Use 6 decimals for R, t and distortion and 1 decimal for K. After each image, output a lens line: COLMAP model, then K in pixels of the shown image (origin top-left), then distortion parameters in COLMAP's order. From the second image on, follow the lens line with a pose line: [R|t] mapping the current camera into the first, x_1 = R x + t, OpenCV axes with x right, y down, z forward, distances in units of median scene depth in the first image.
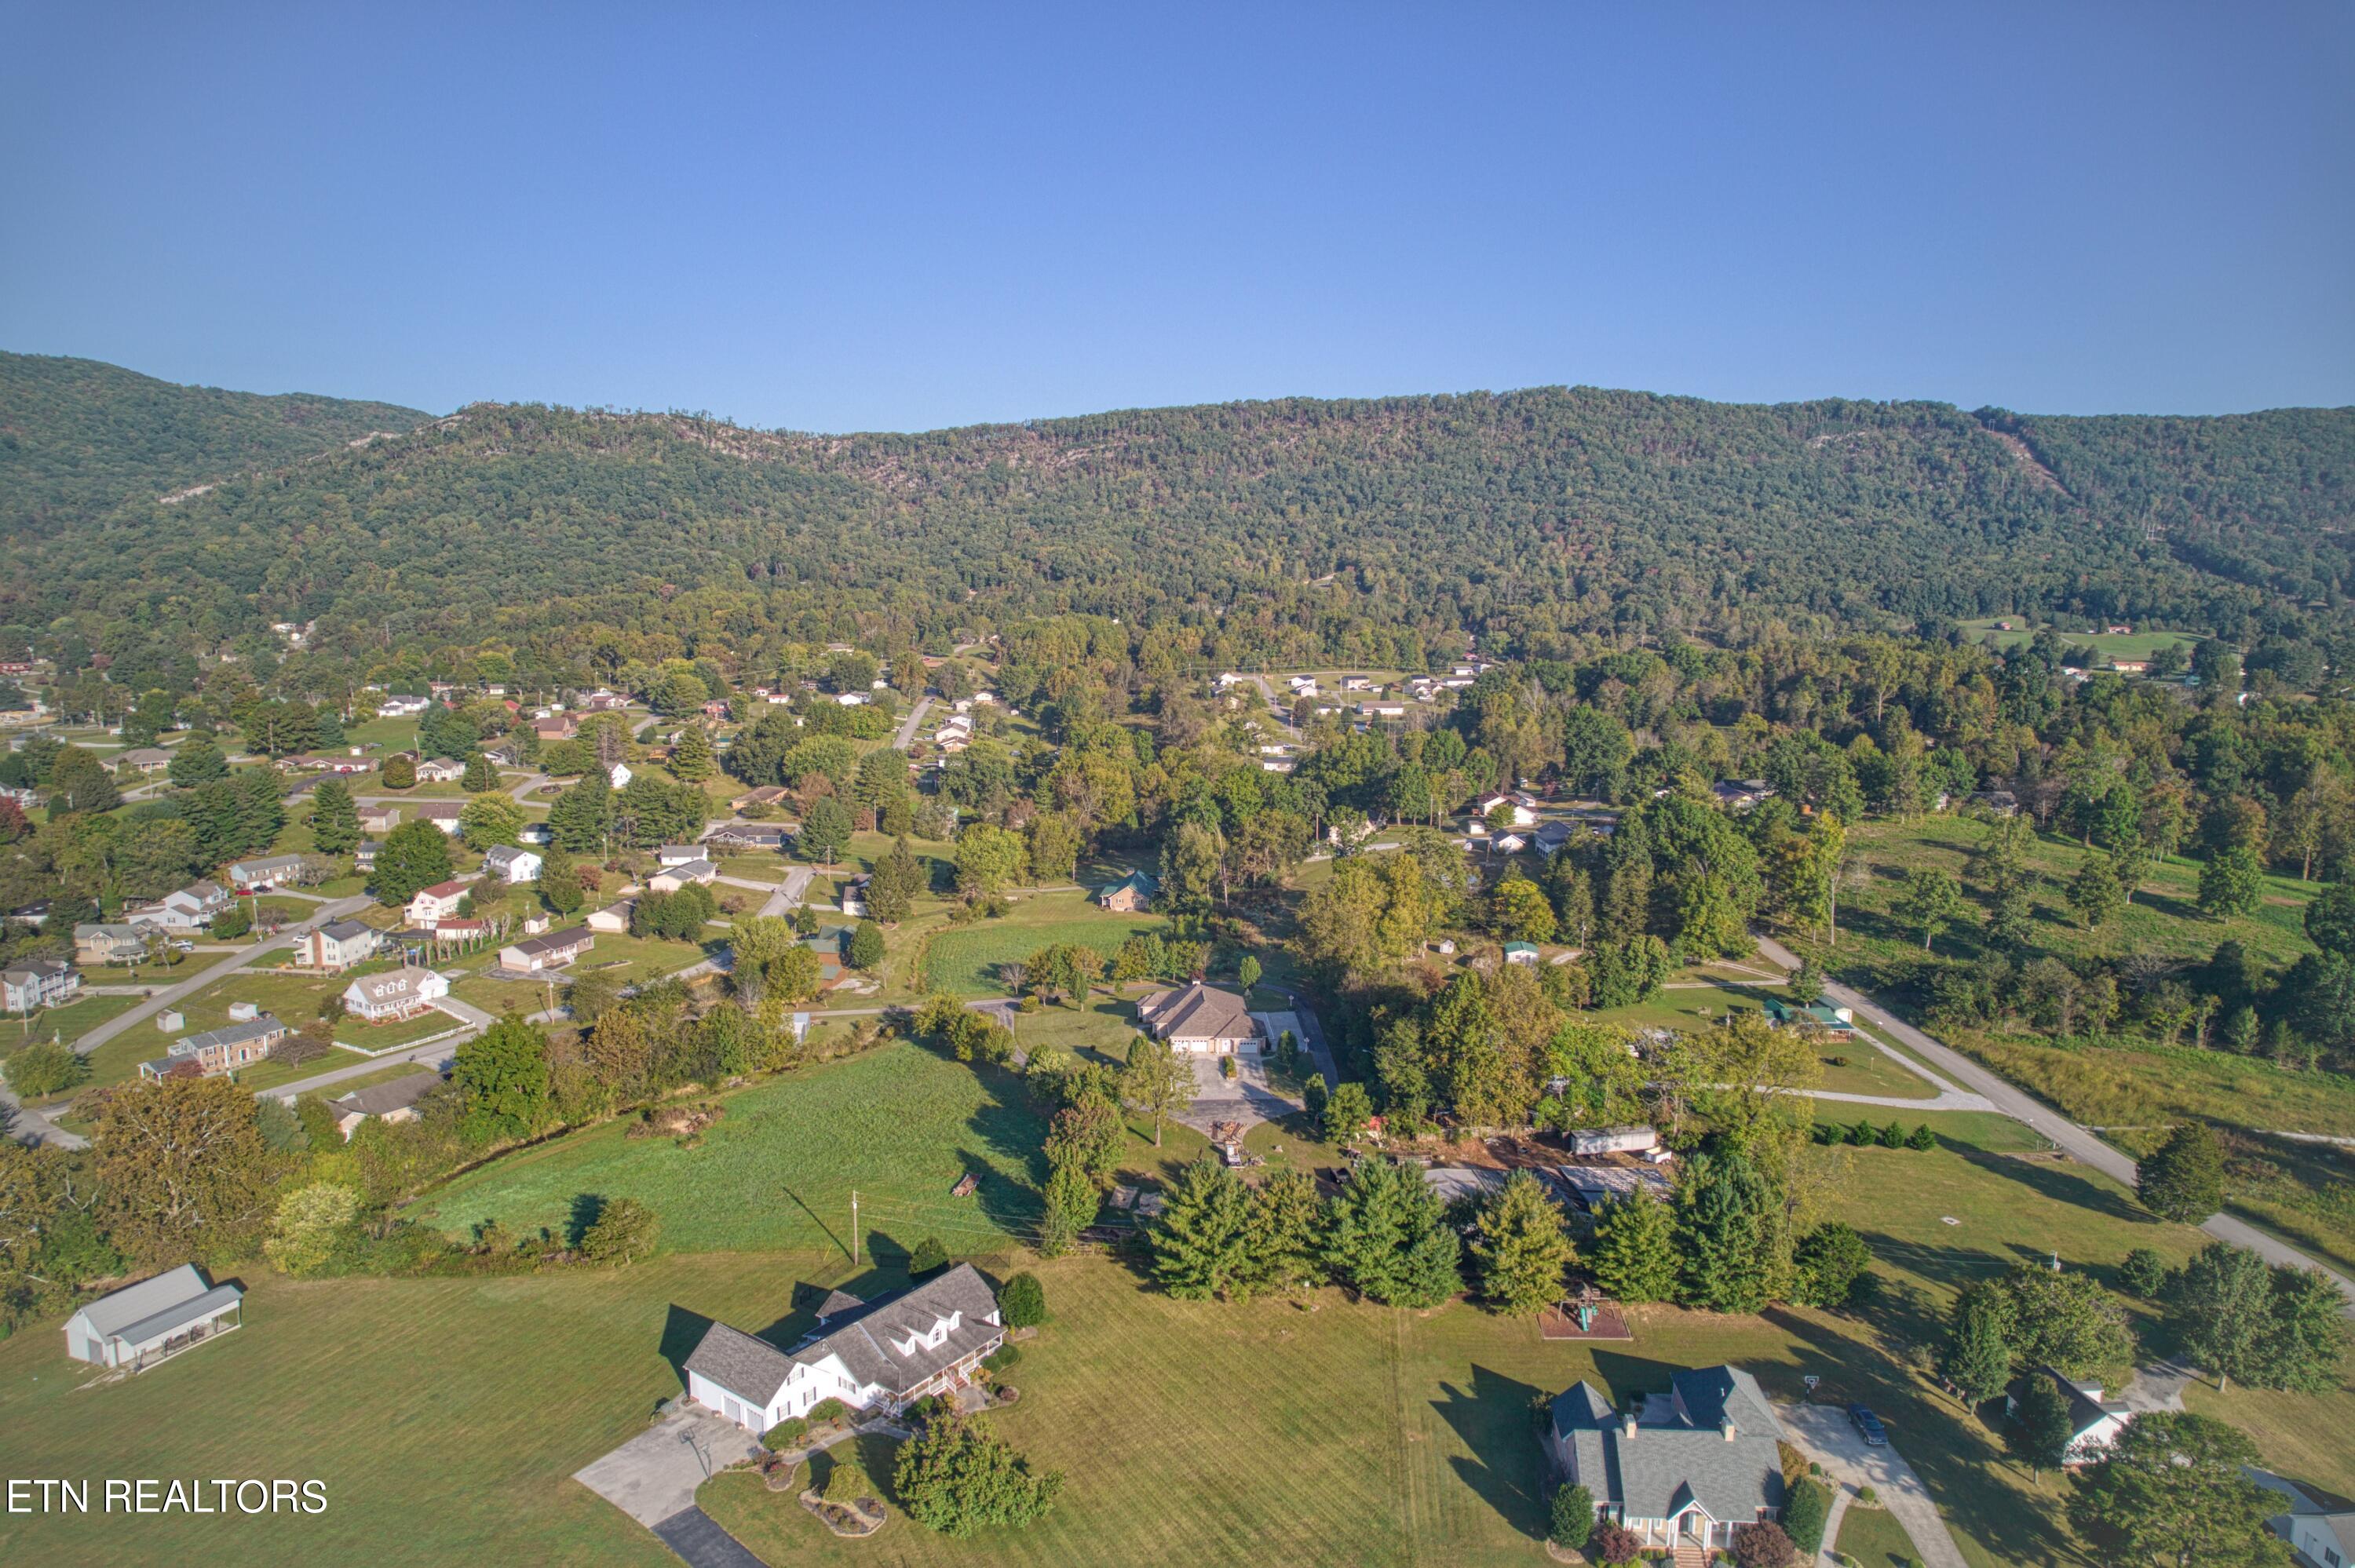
lens RADIAL K [[1509.8, 0, 1187.7], [0, 1509.8, 797.4], [0, 0, 1]] dist [-0.075766, 0.066701]
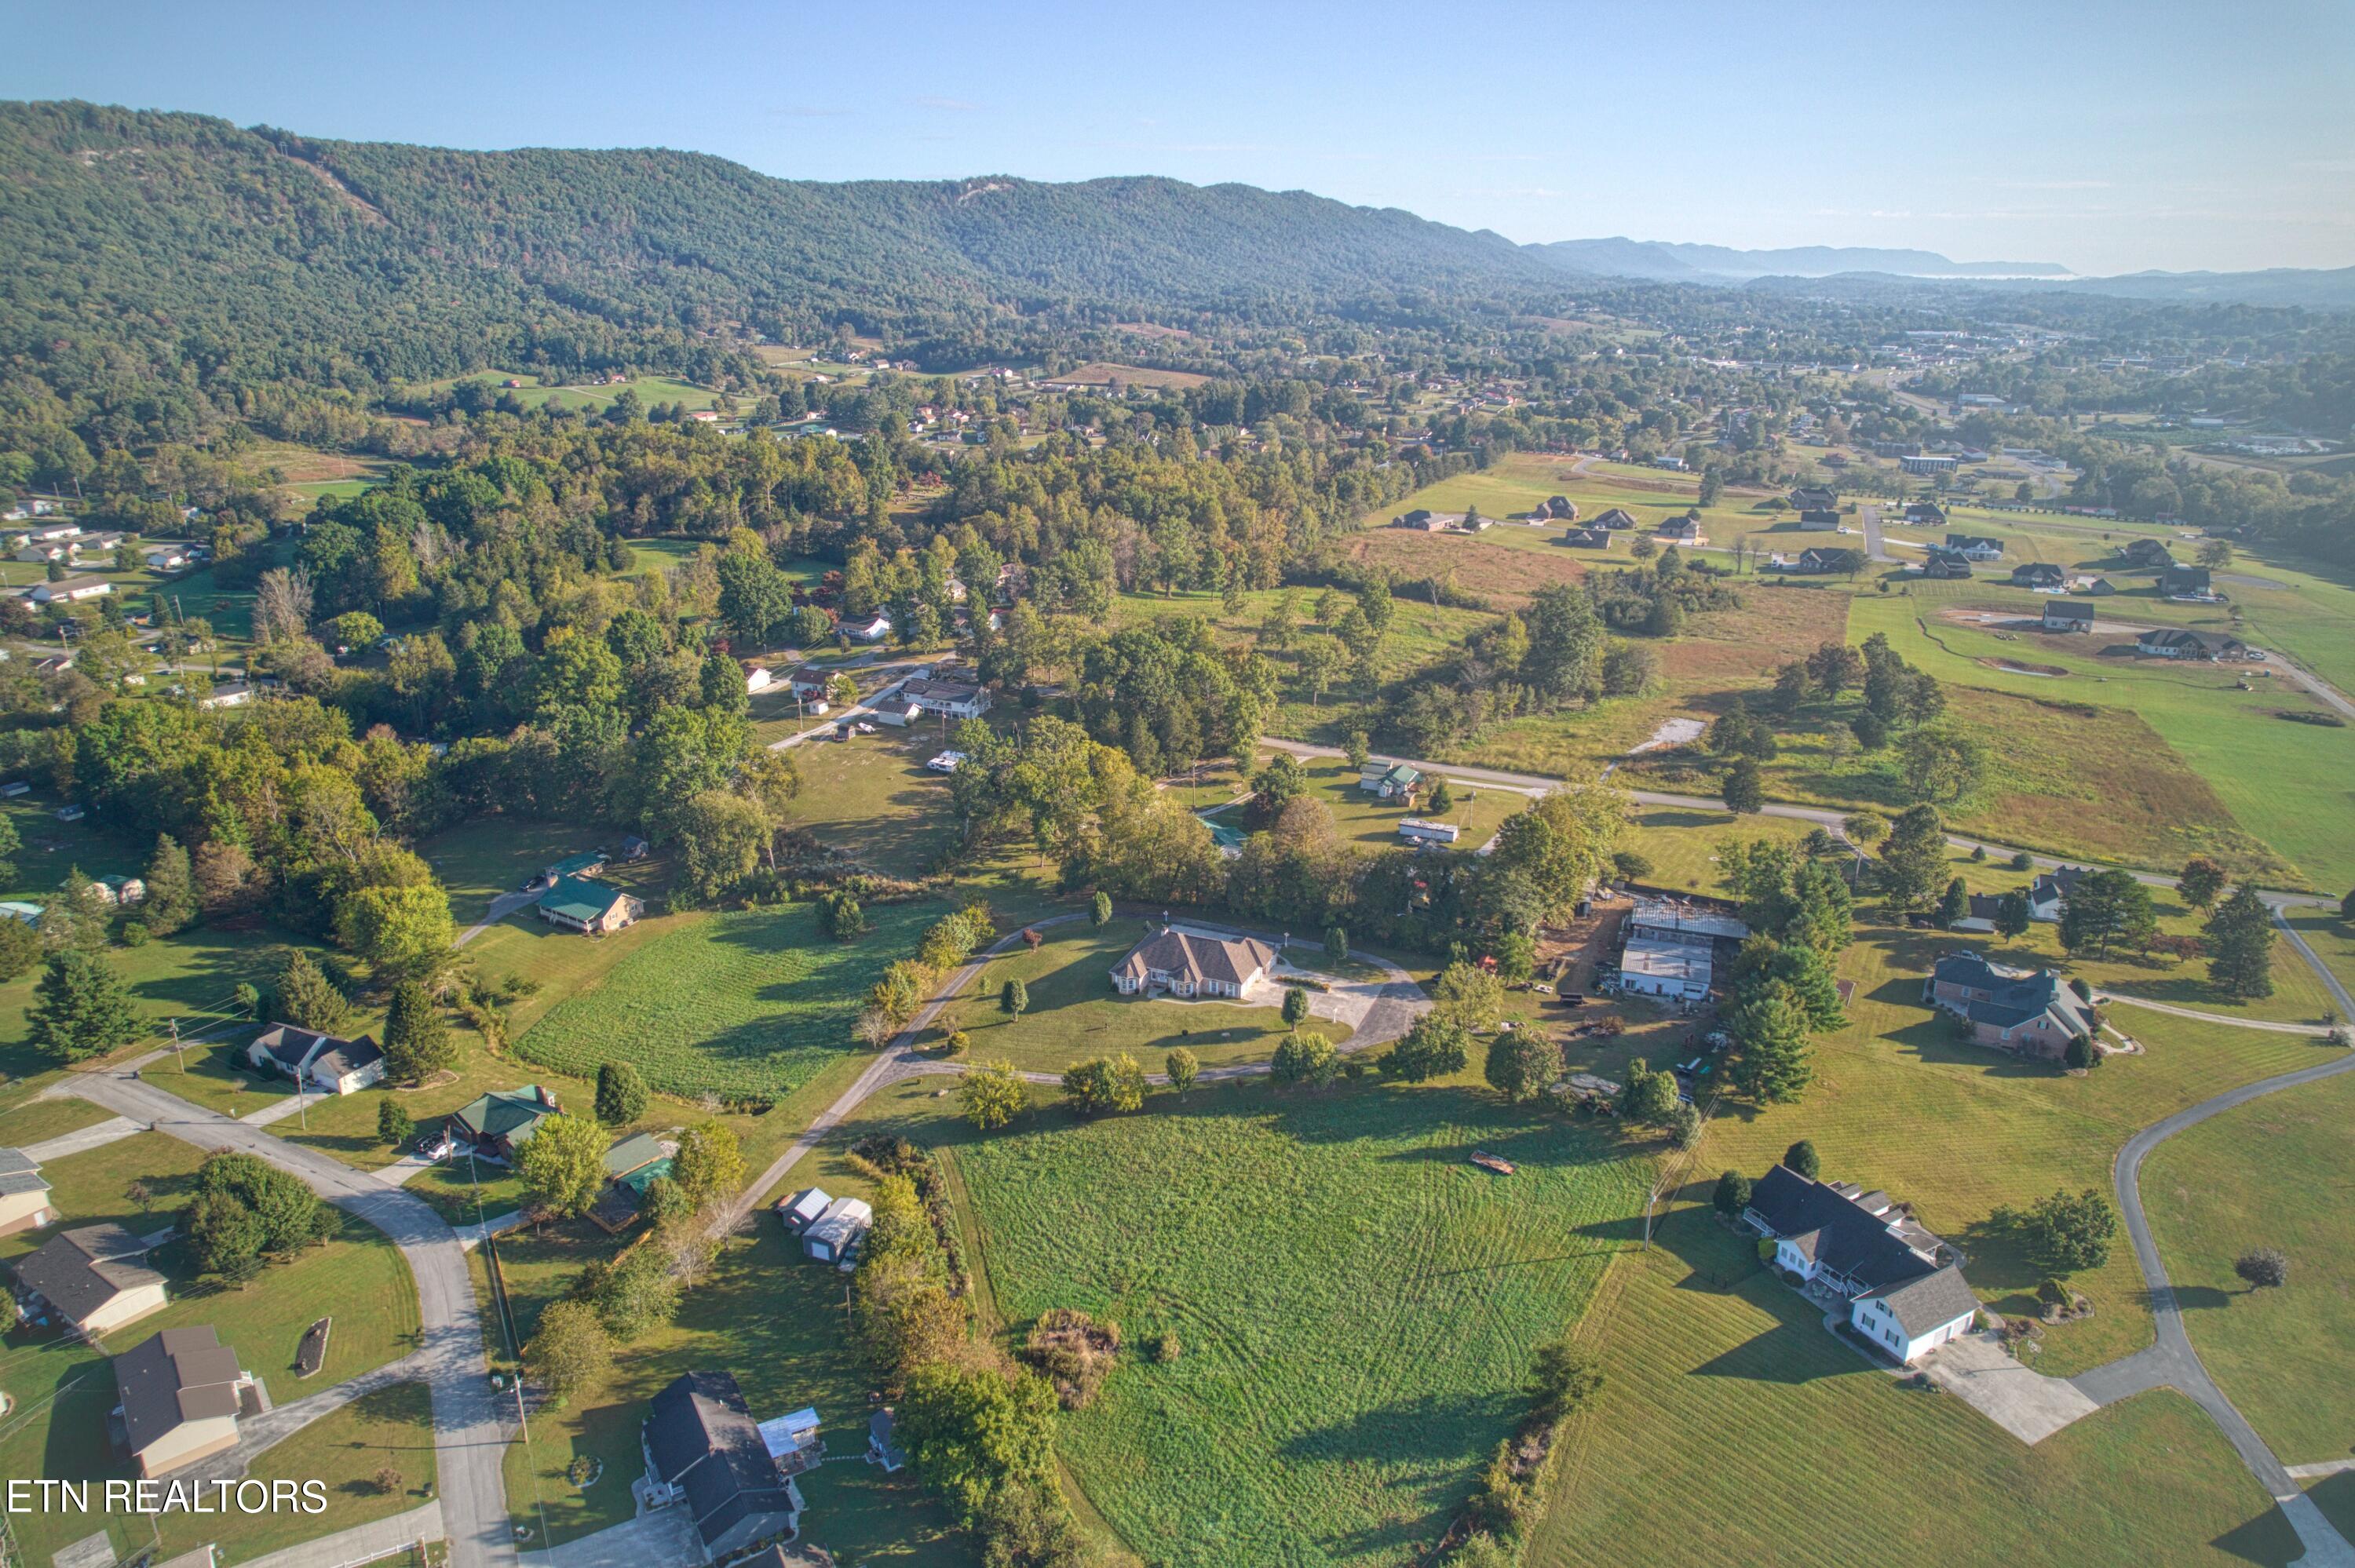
lens RADIAL K [[1509.8, 0, 1193.2], [0, 1509.8, 789.4], [0, 0, 1]] dist [-0.075766, 0.066701]
pose [[0.429606, -0.306626, 0.849364, -0.553664], [0.149808, 0.951752, 0.267816, -0.156164], [-0.890503, 0.012186, 0.454813, 0.386049]]
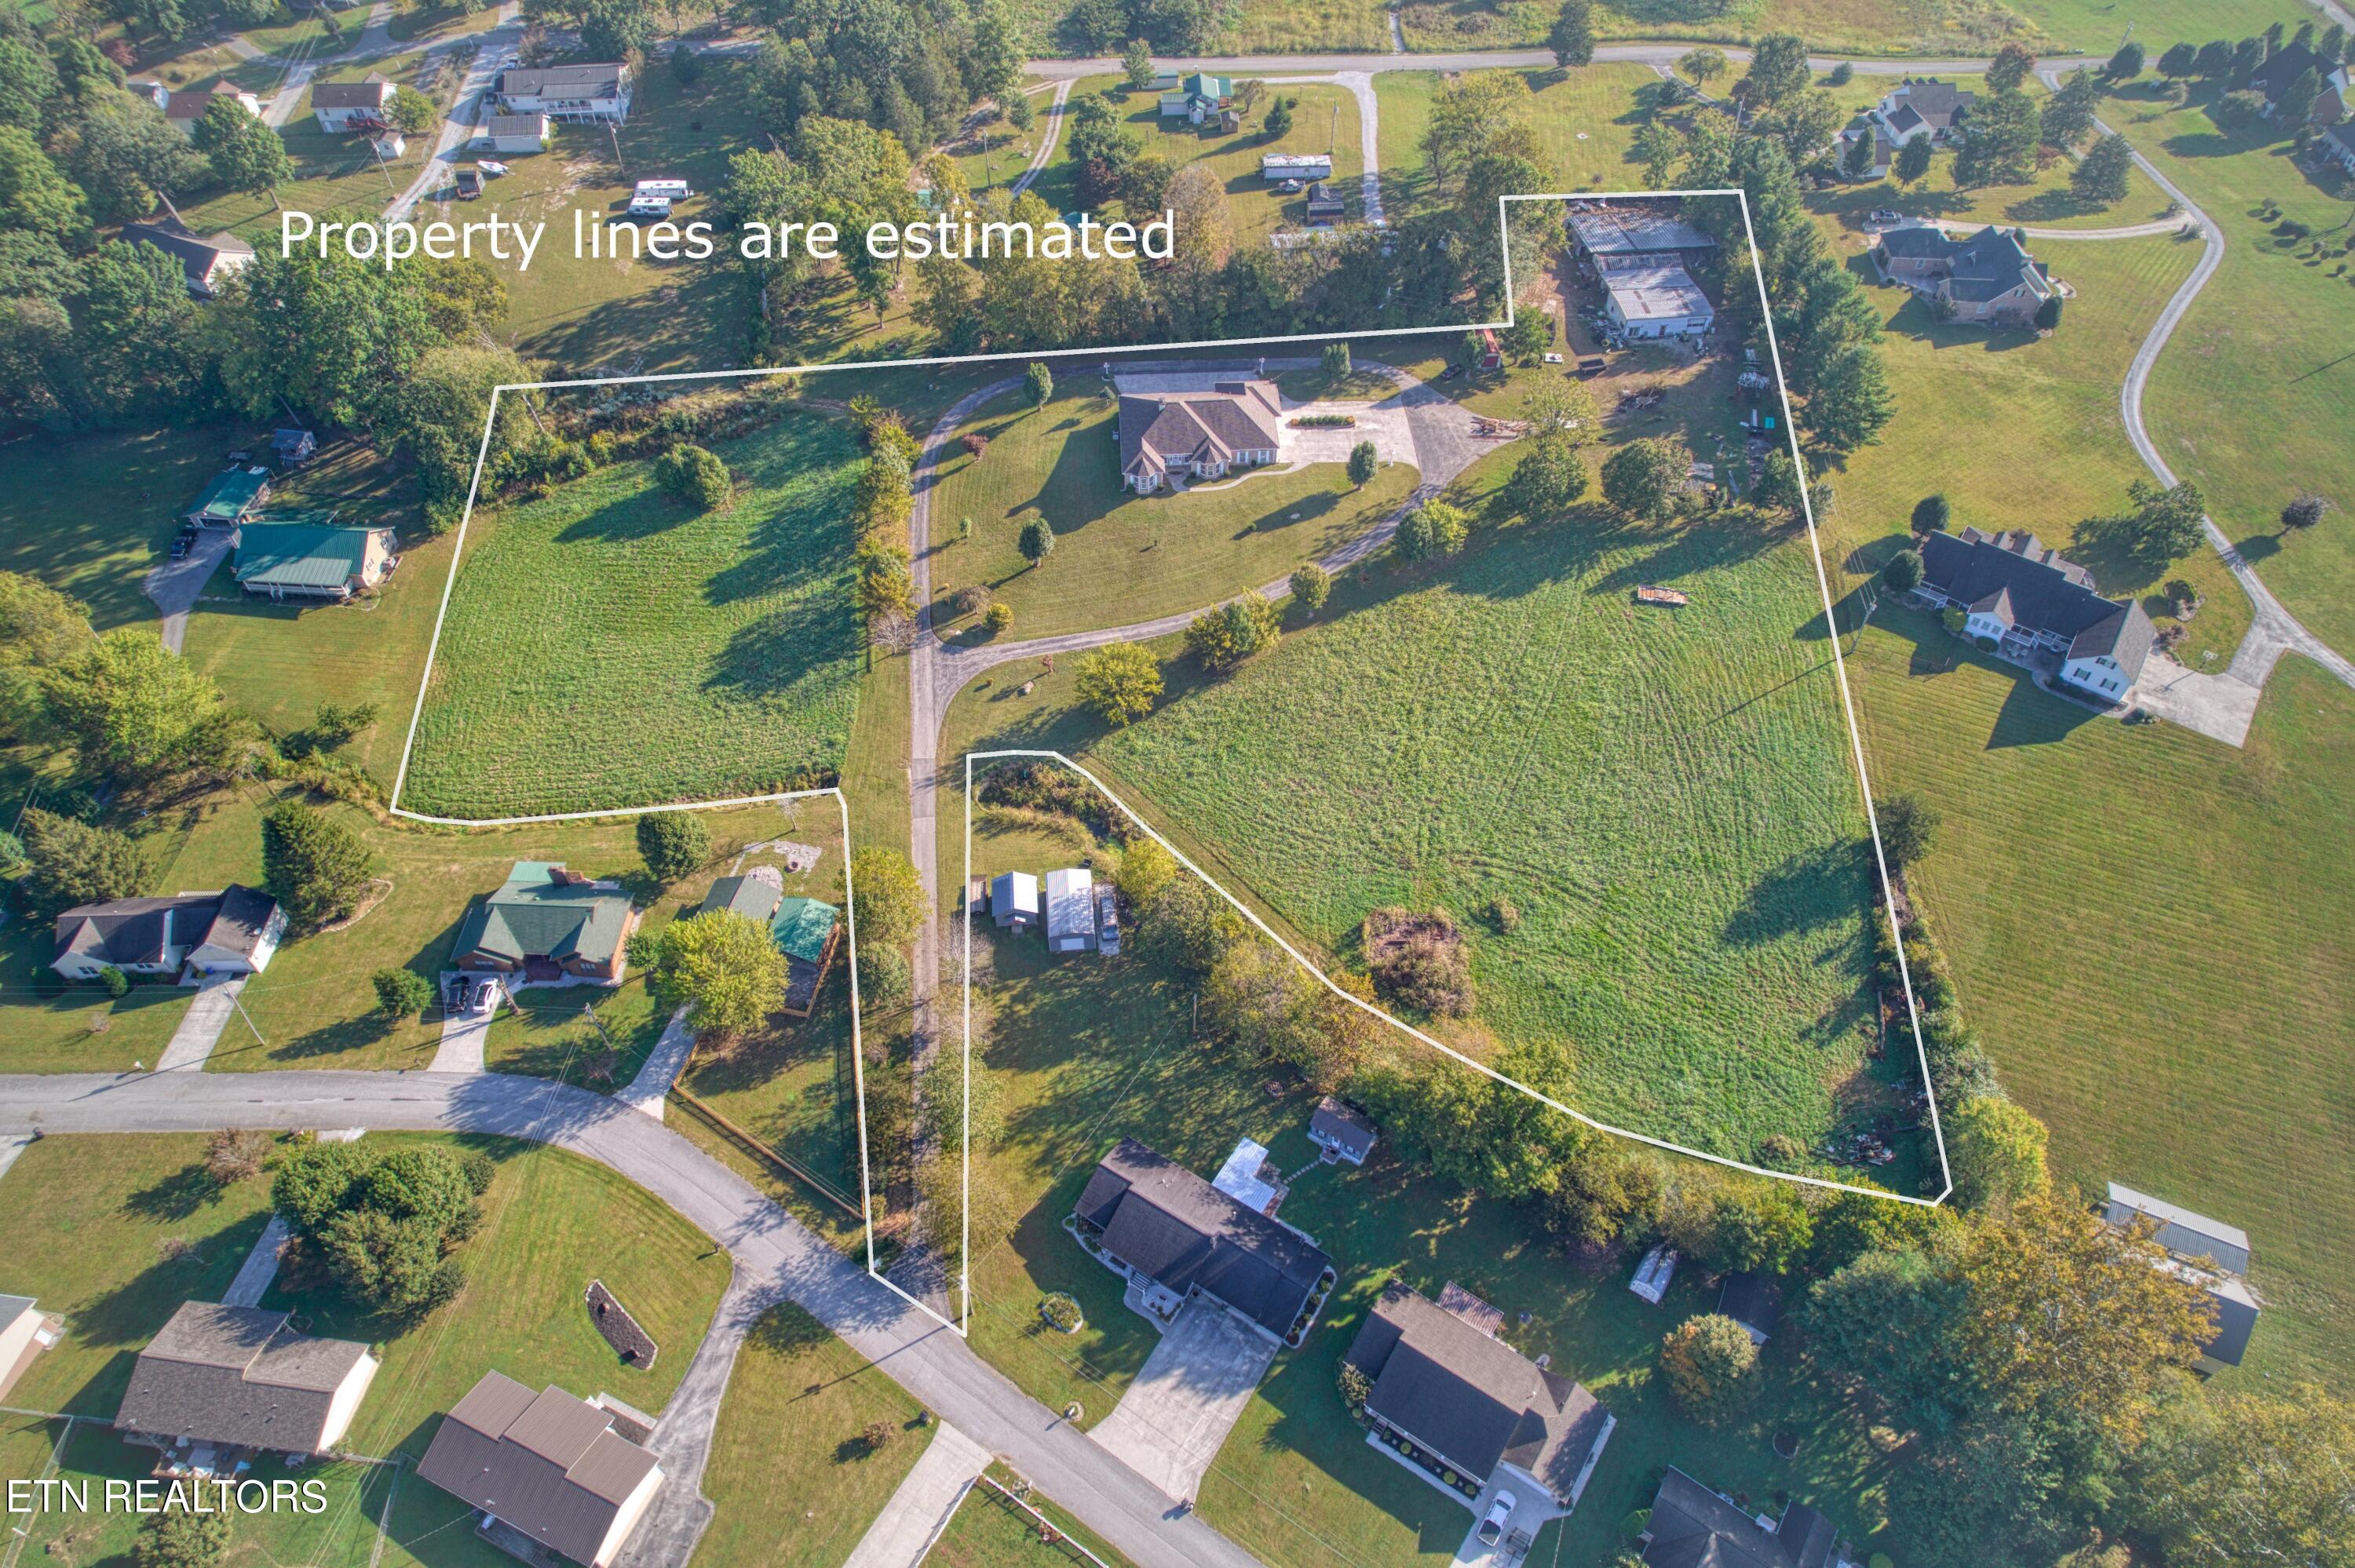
lens RADIAL K [[1509.8, 0, 1200.3], [0, 1509.8, 777.3], [0, 0, 1]] dist [-0.075766, 0.066701]
pose [[-0.016245, -0.761521, 0.647936, -0.467776], [0.165303, 0.637059, 0.752882, -0.244979], [-0.986109, 0.119336, 0.115532, 0.648050]]
